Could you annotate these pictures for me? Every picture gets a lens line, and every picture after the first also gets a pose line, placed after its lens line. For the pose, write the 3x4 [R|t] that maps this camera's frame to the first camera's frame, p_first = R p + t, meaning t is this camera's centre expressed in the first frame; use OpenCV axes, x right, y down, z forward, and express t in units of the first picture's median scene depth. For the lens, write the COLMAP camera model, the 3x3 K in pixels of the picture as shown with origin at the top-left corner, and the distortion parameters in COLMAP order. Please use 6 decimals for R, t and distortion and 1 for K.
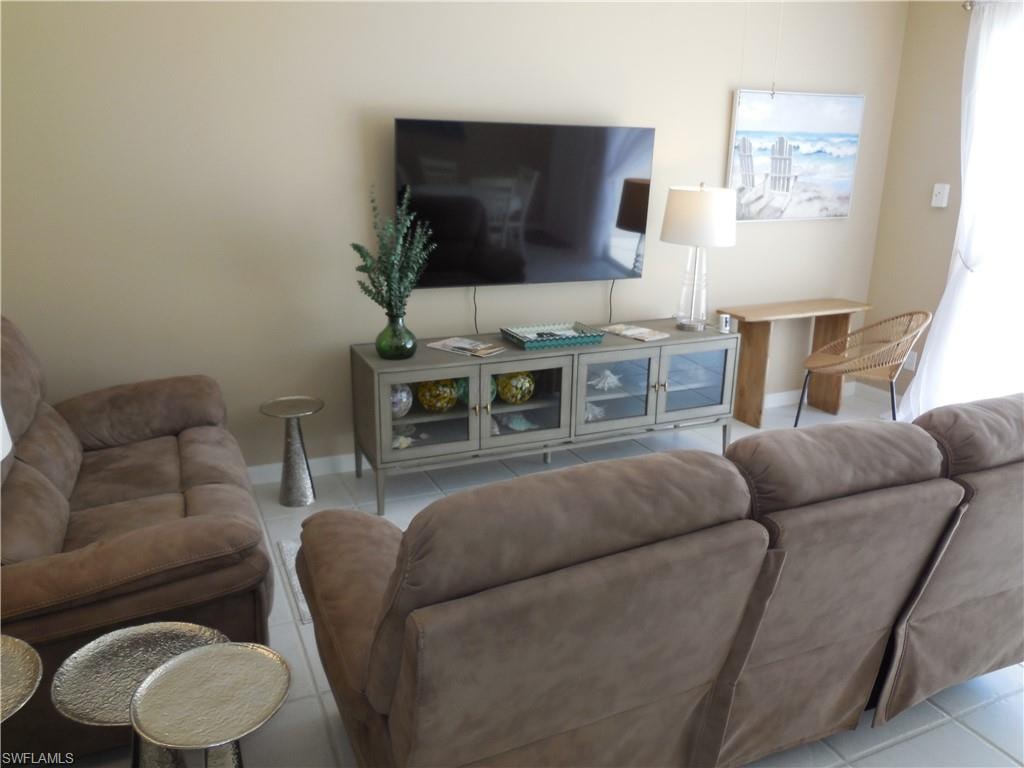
lens RADIAL K [[779.4, 0, 513.8], [0, 779.4, 382.9], [0, 0, 1]] dist [-0.003278, 0.001919]
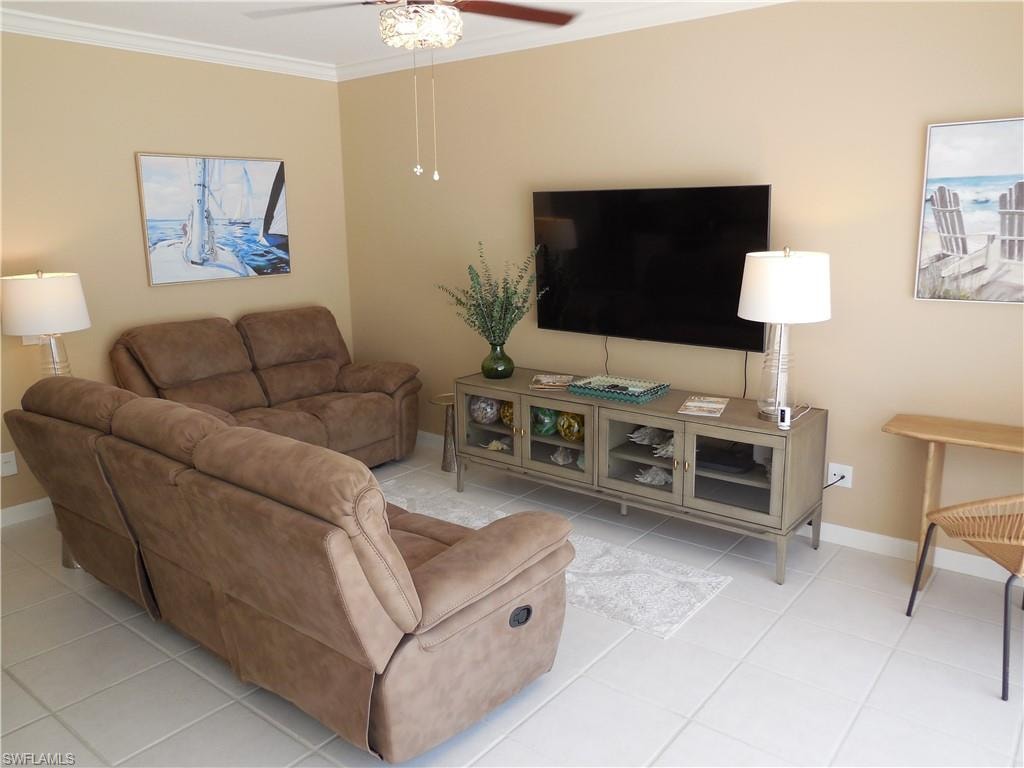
lens RADIAL K [[779.4, 0, 513.3], [0, 779.4, 383.3], [0, 0, 1]] dist [-0.003278, 0.001919]
pose [[0.450974, 0.163688, -0.877399, 0.777633], [-0.235803, 0.969962, 0.059756, -0.083969], [0.860825, 0.179945, 0.476026, 0.334646]]
